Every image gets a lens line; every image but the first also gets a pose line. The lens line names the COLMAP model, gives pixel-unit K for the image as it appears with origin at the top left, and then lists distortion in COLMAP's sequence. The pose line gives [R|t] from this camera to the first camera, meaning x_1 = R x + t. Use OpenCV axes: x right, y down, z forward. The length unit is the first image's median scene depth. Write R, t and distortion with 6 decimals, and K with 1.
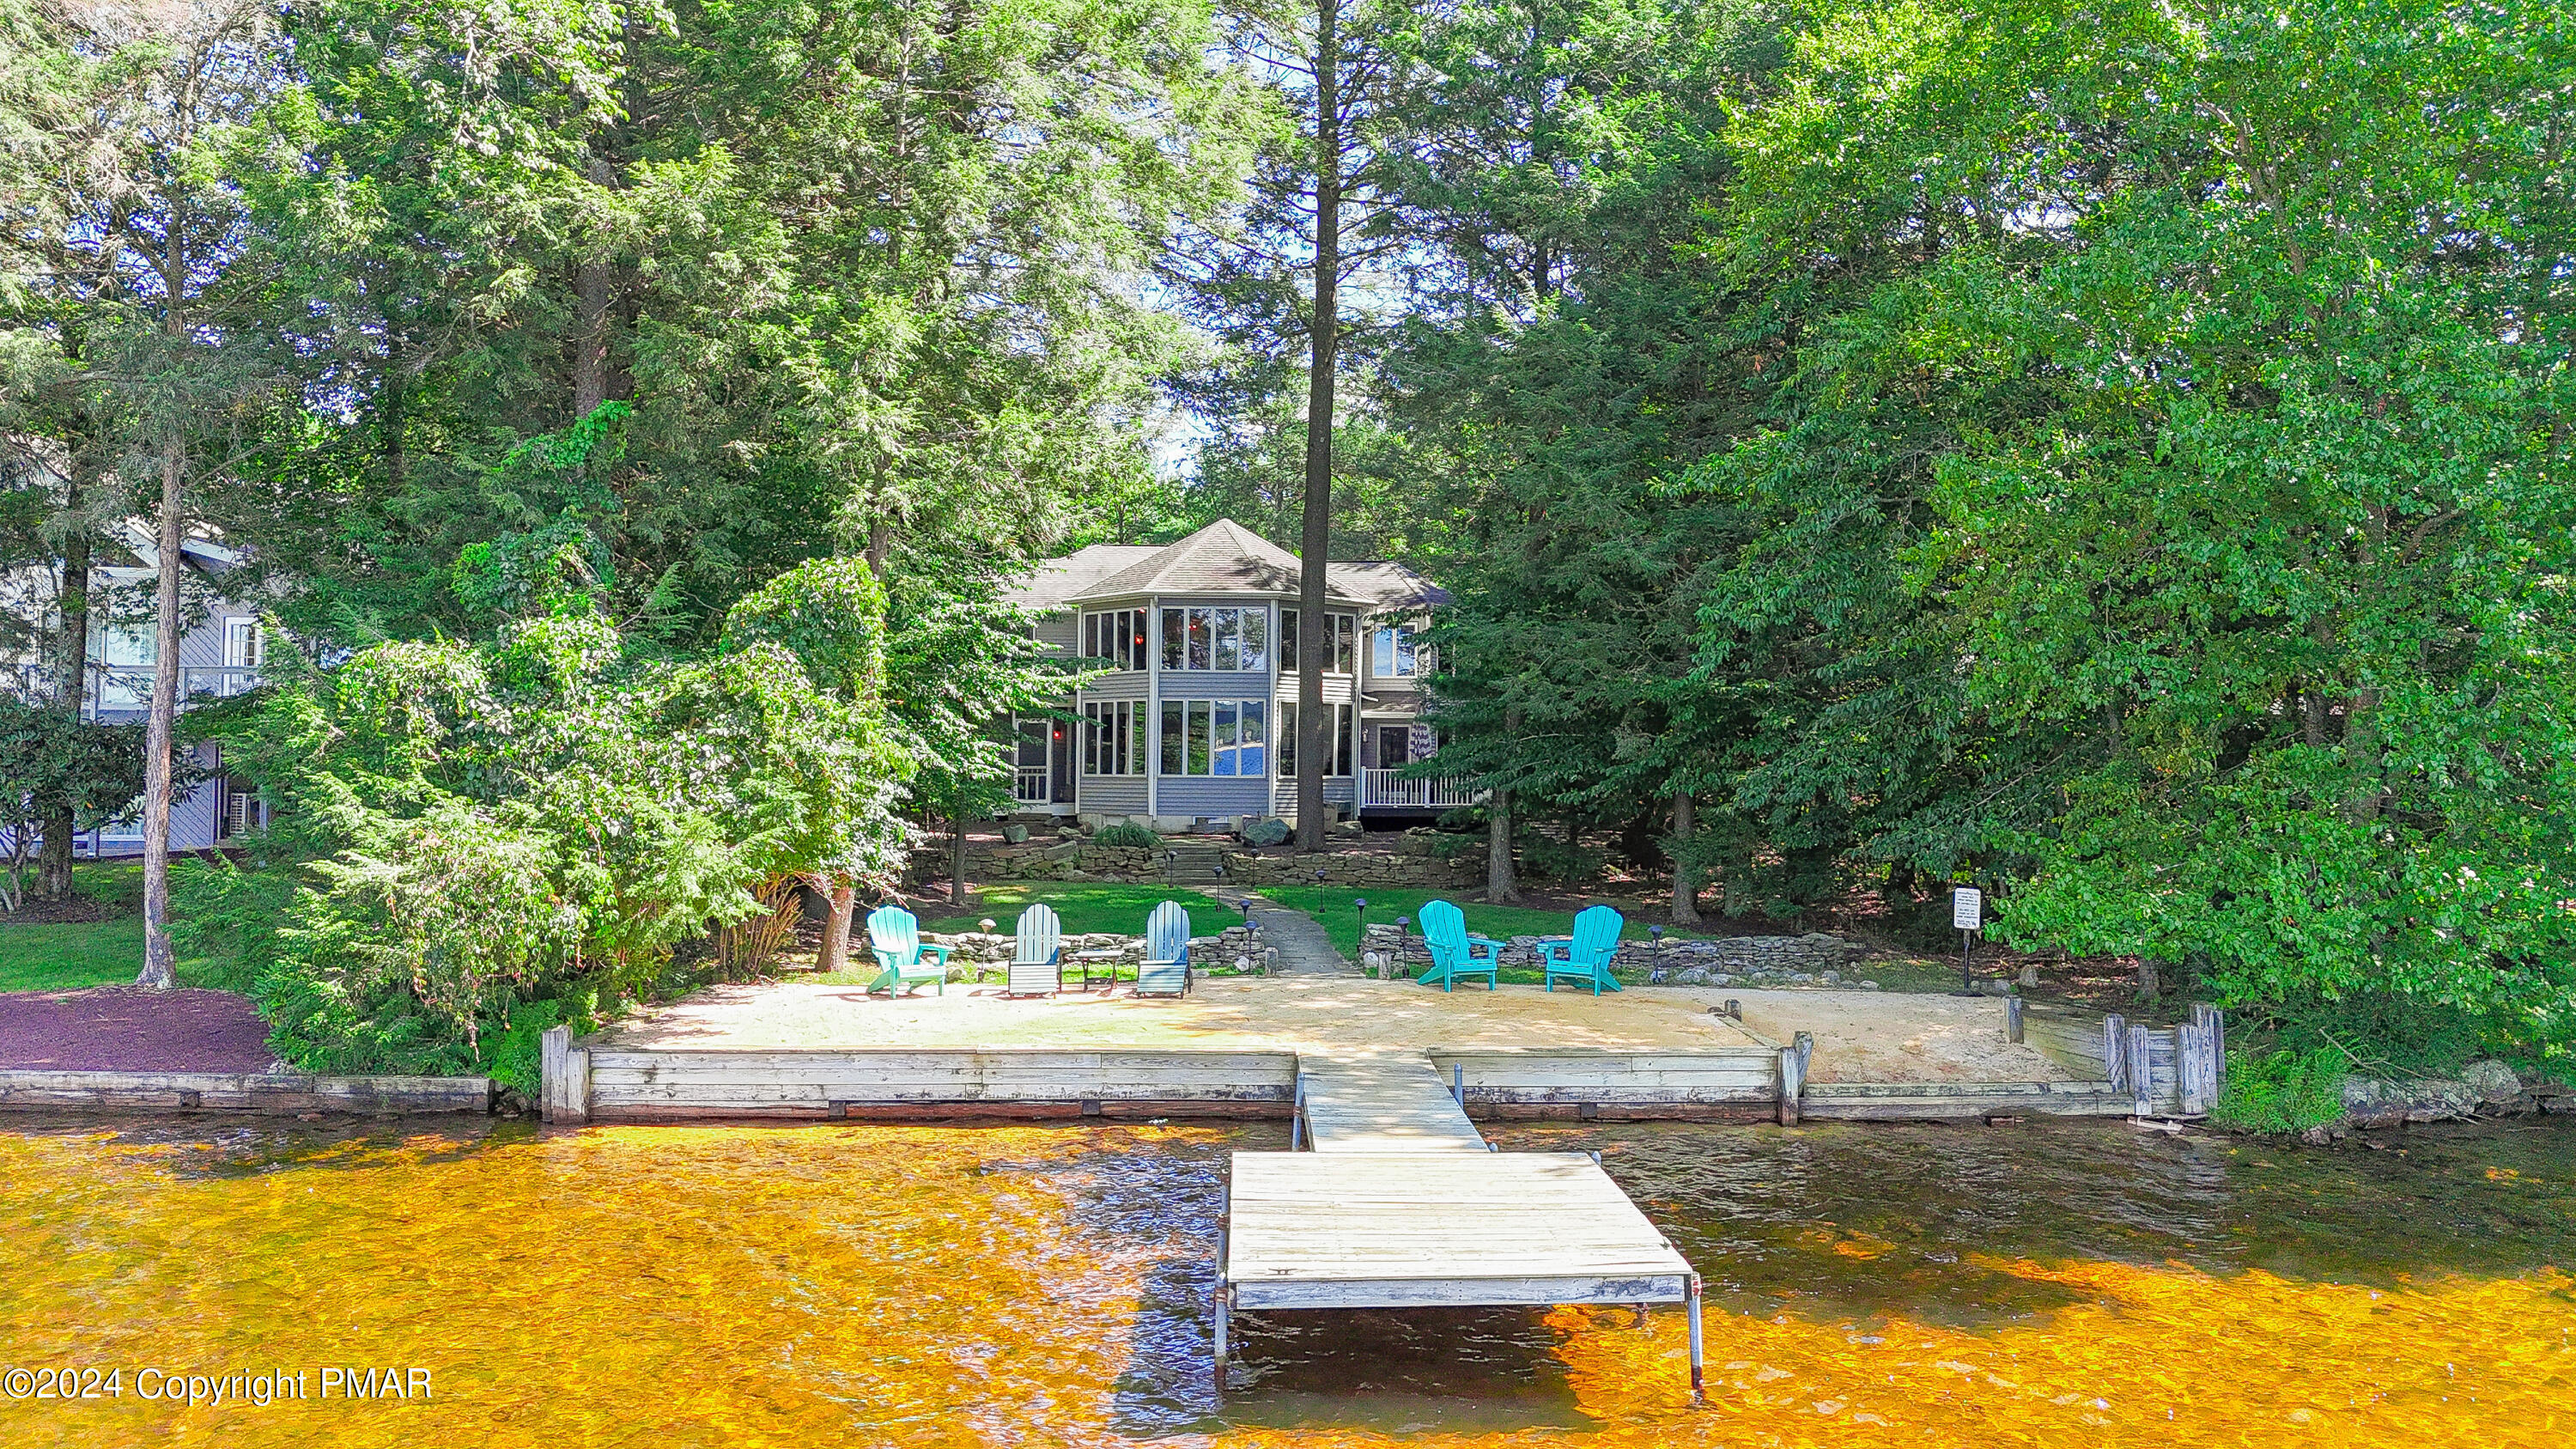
lens RADIAL K [[1851.8, 0, 1288.0], [0, 1851.8, 724.5], [0, 0, 1]] dist [0.034212, -0.000953]
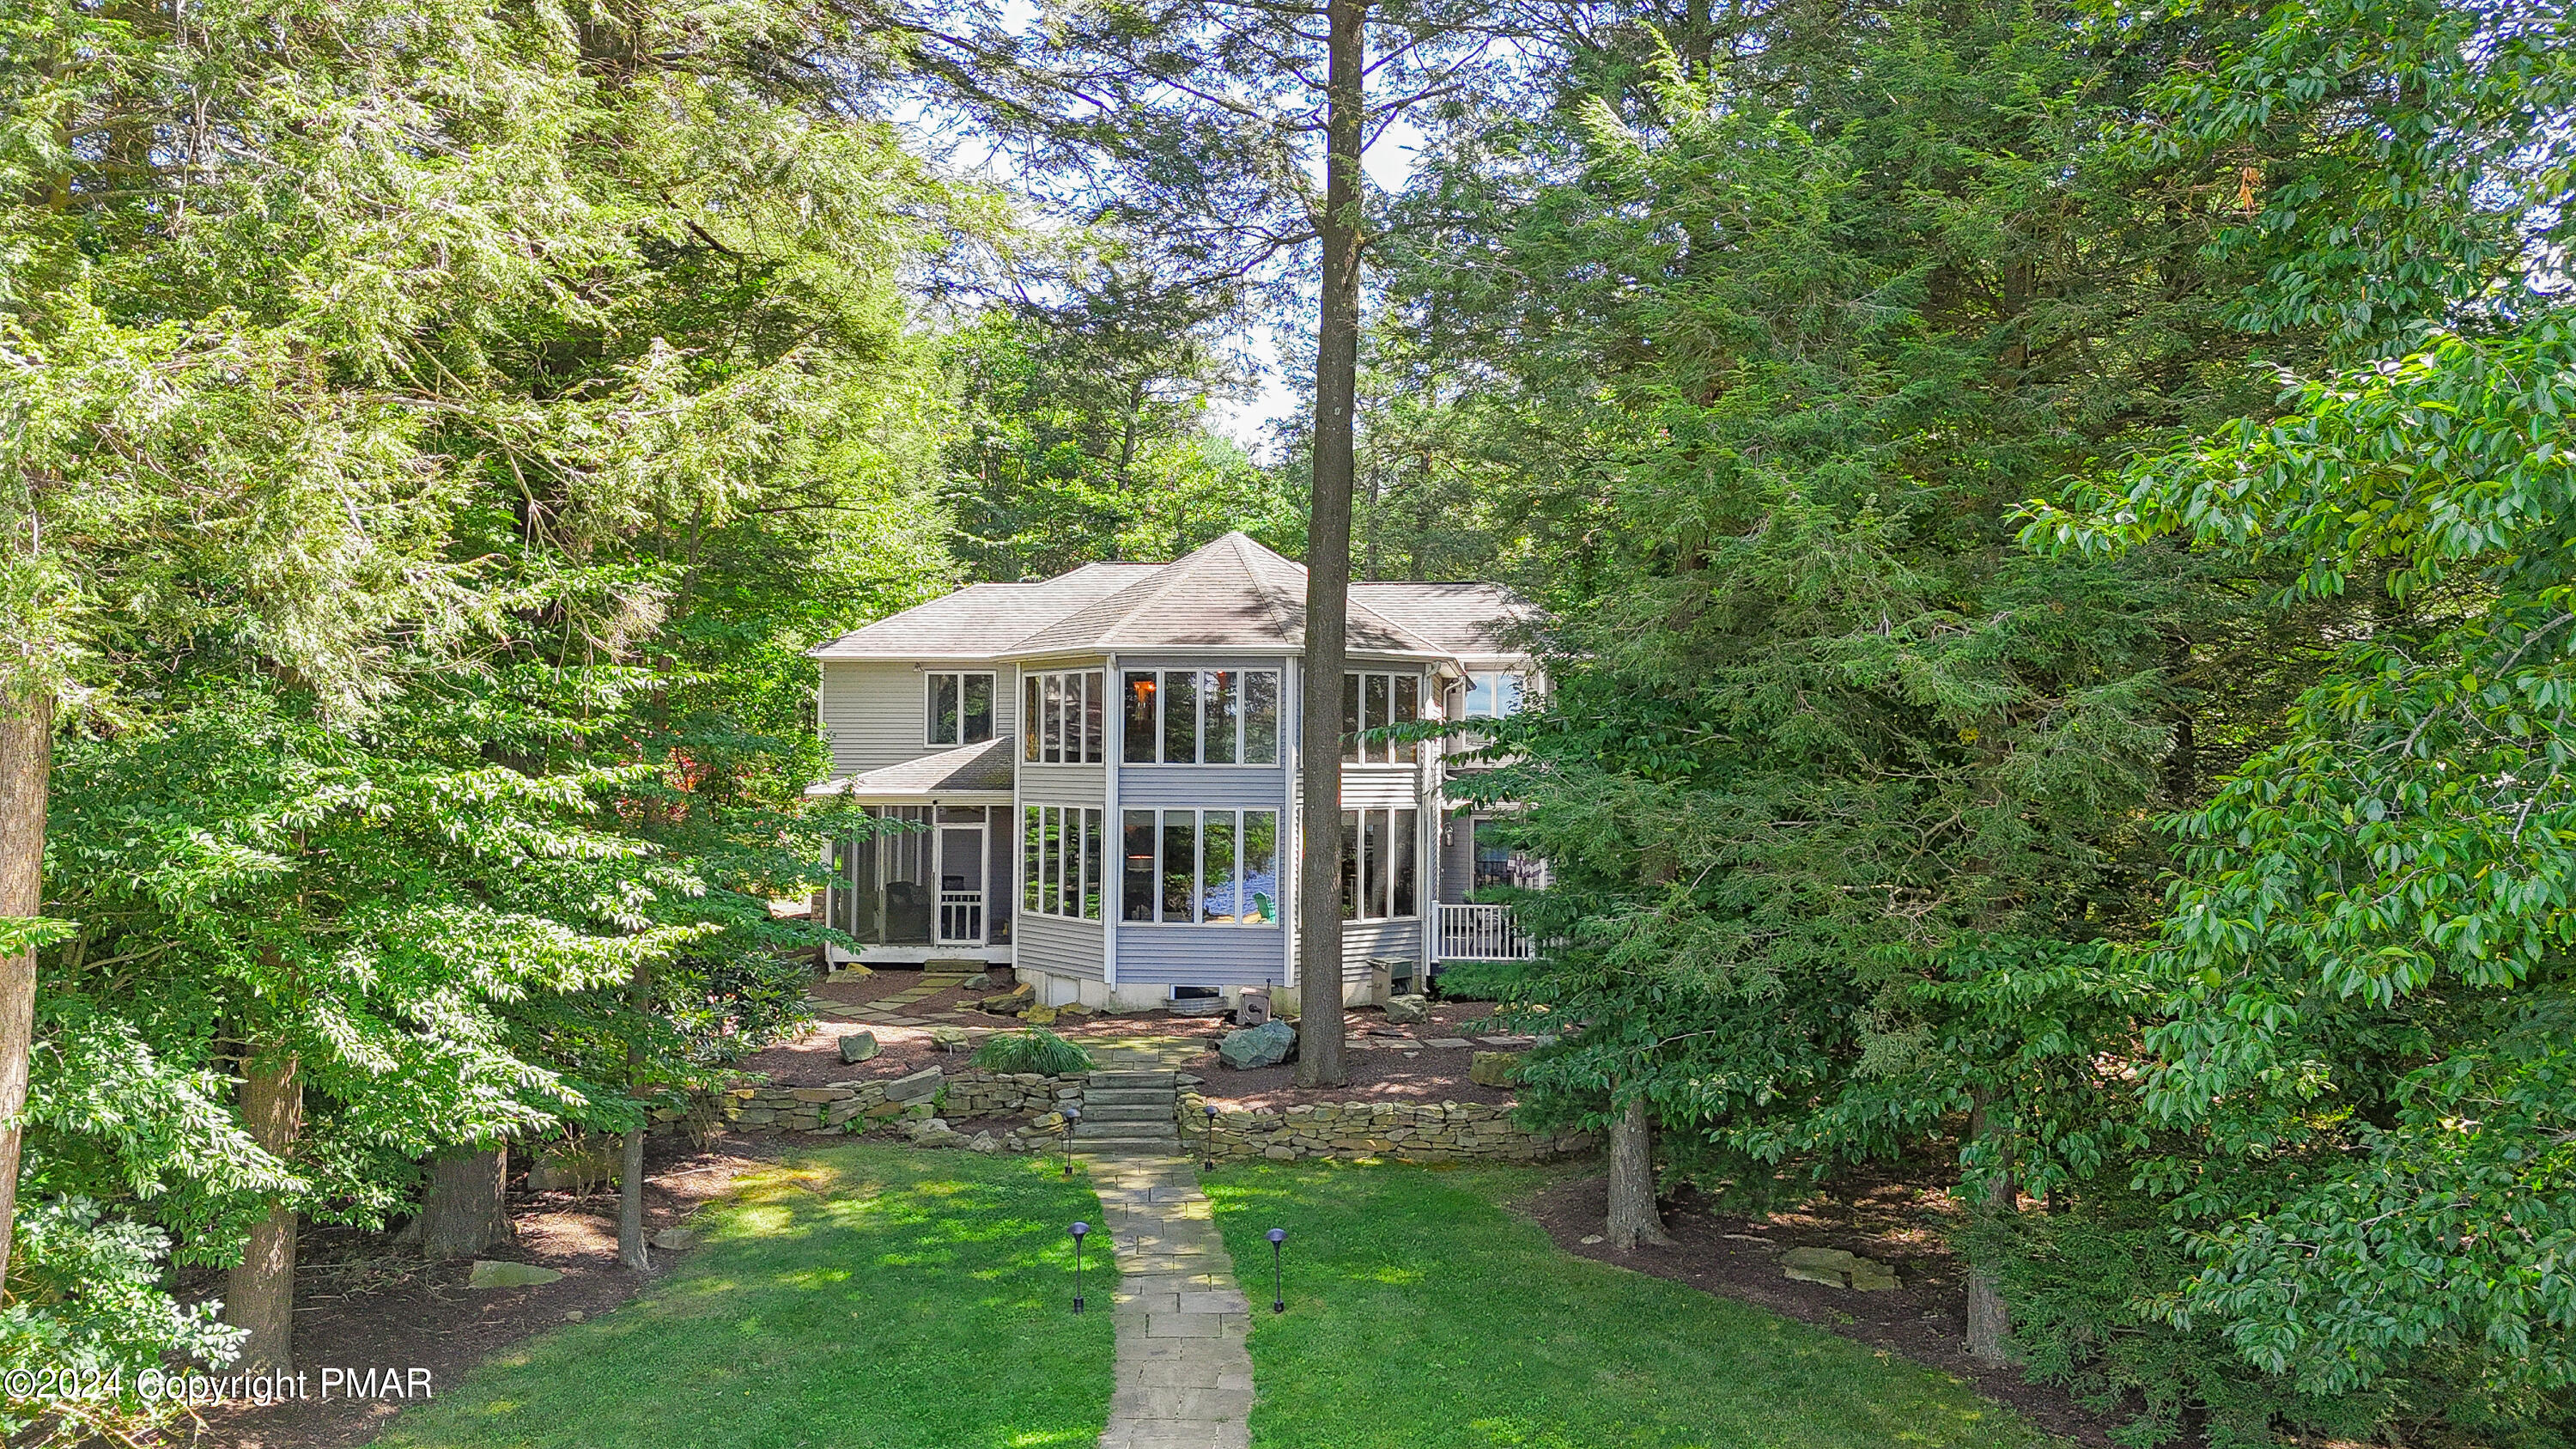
lens RADIAL K [[1851.8, 0, 1288.0], [0, 1851.8, 724.5], [0, 0, 1]] dist [0.034212, -0.000953]
pose [[0.995891, -0.005284, -0.090405, 0.050149], [0.006353, 0.999913, 0.011533, -0.050353], [0.090336, -0.012060, 0.995838, 0.342324]]
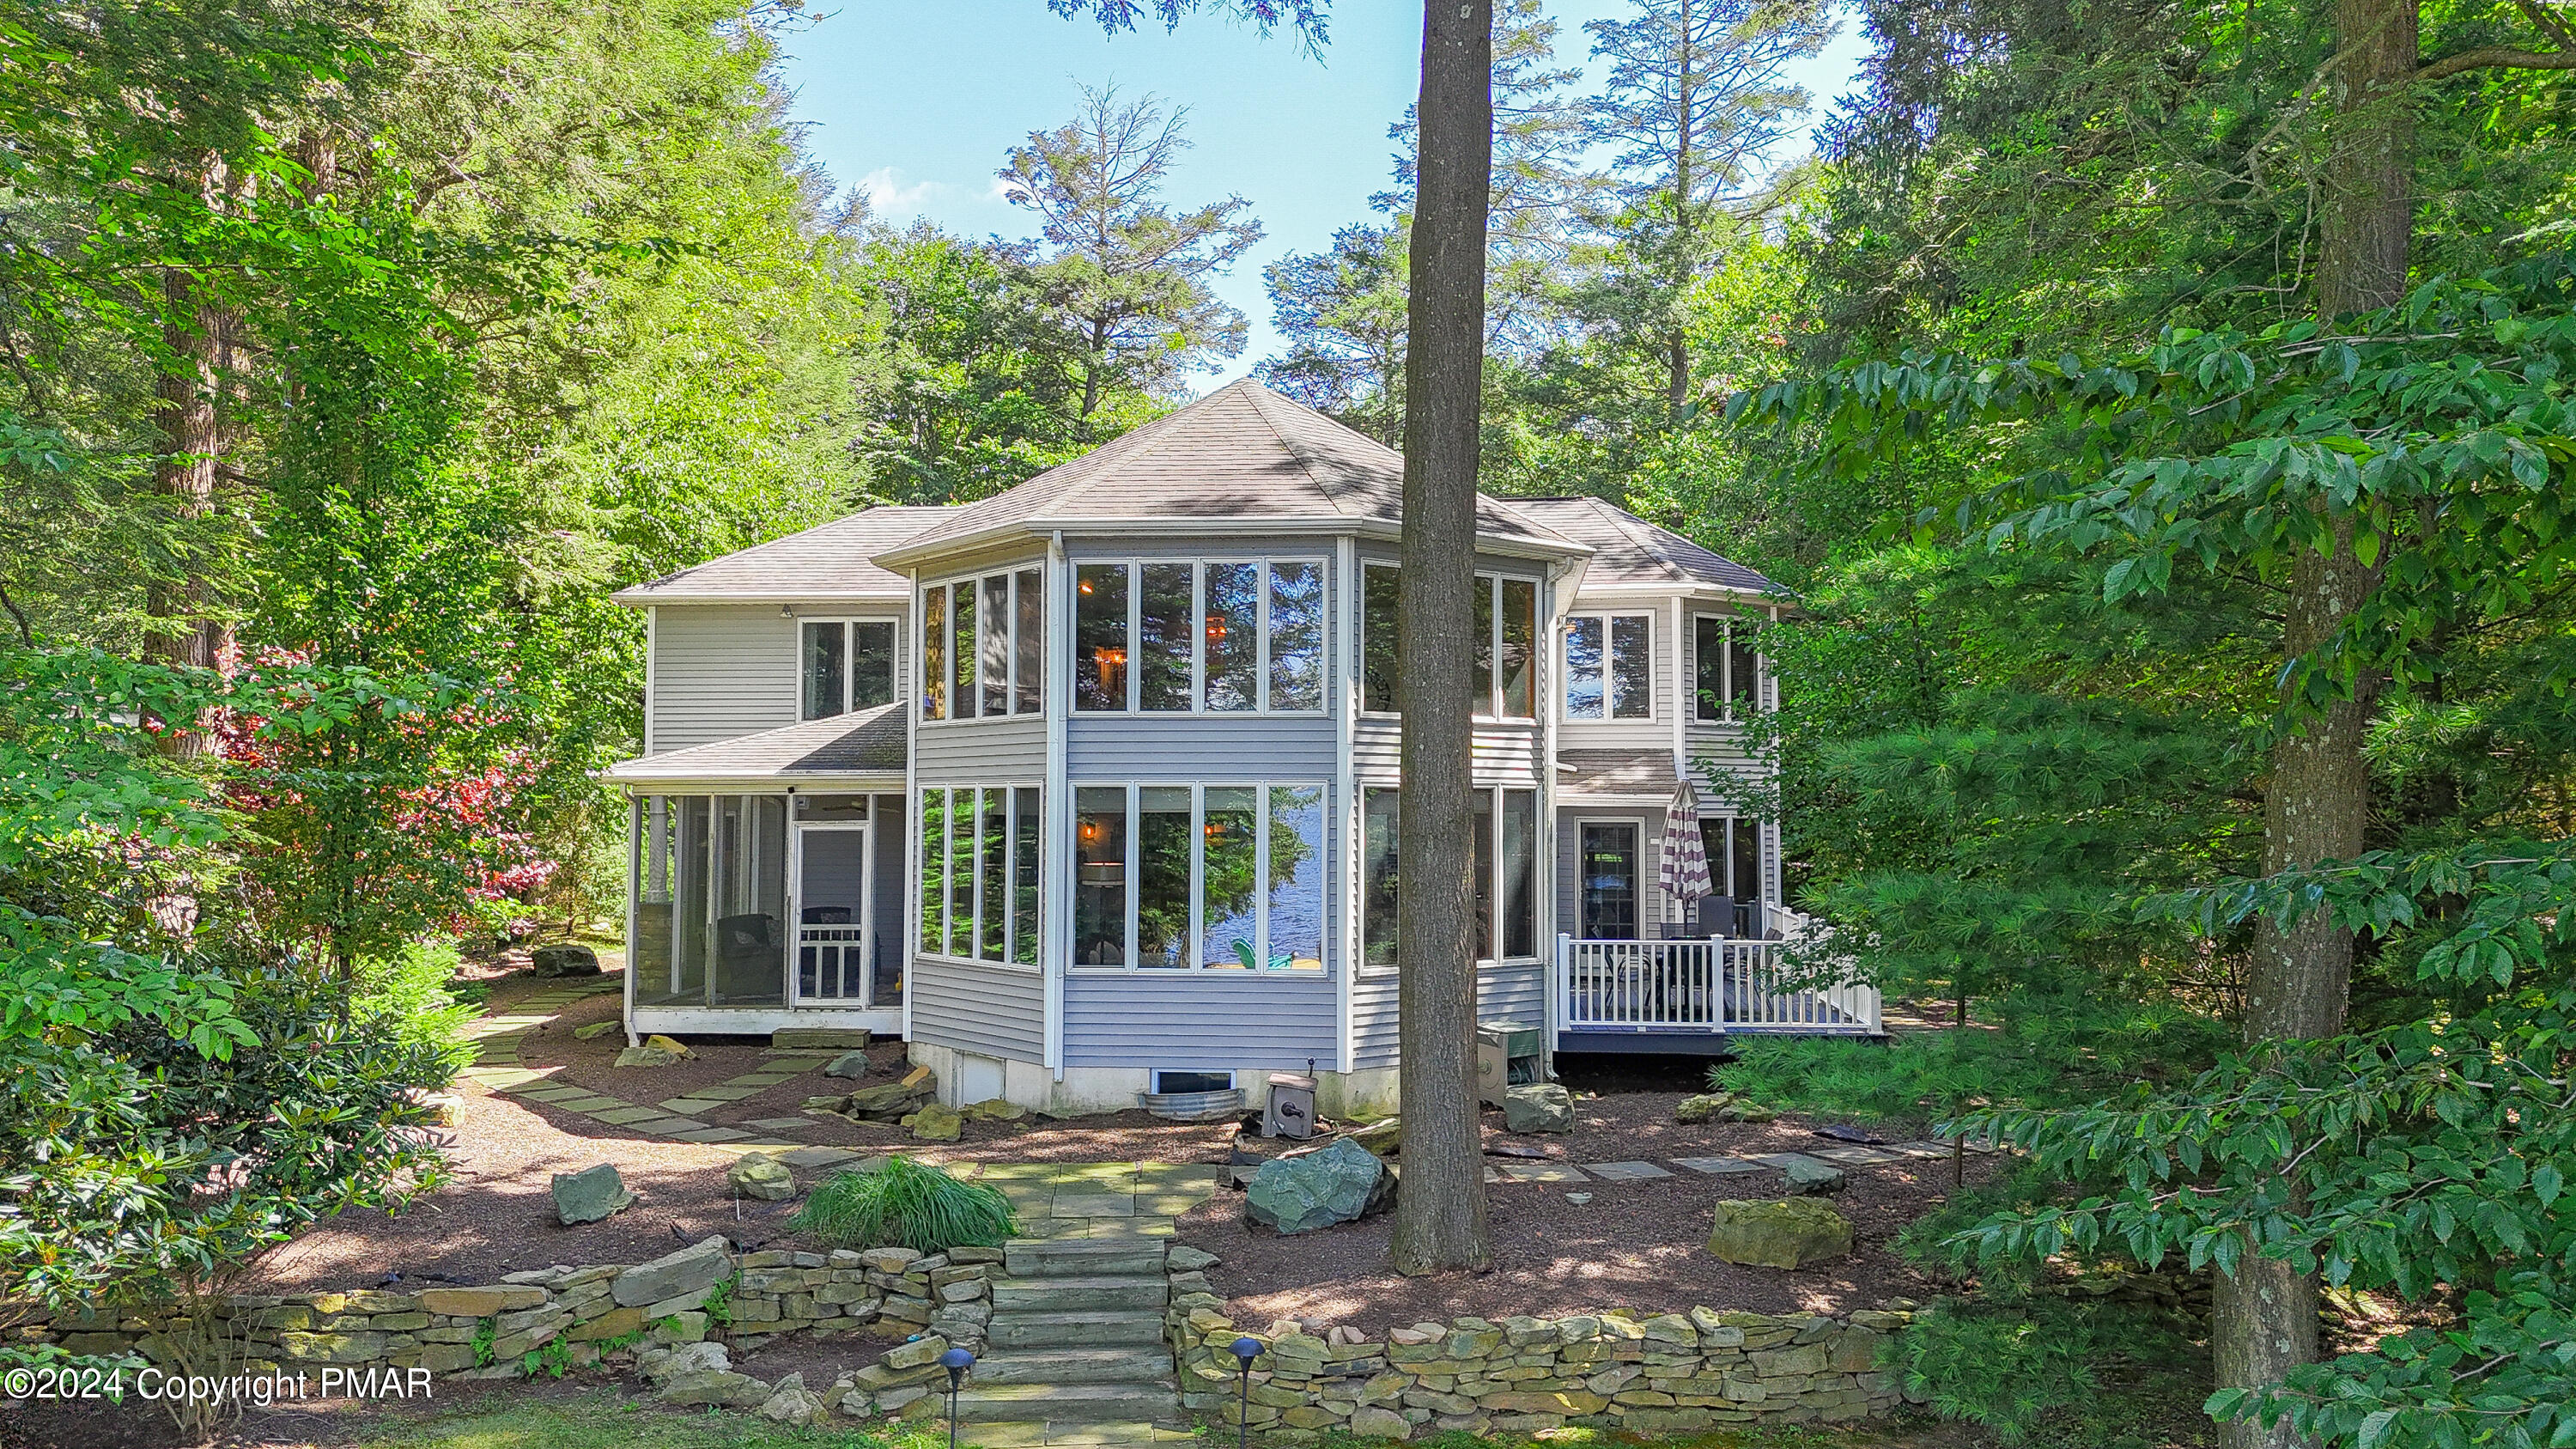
lens RADIAL K [[1851.8, 0, 1288.0], [0, 1851.8, 724.5], [0, 0, 1]] dist [0.034212, -0.000953]
pose [[0.997481, -0.009250, -0.070331, 0.007987], [0.007865, 0.999770, -0.019933, -0.018082], [0.070499, 0.019330, 0.997325, 0.586905]]
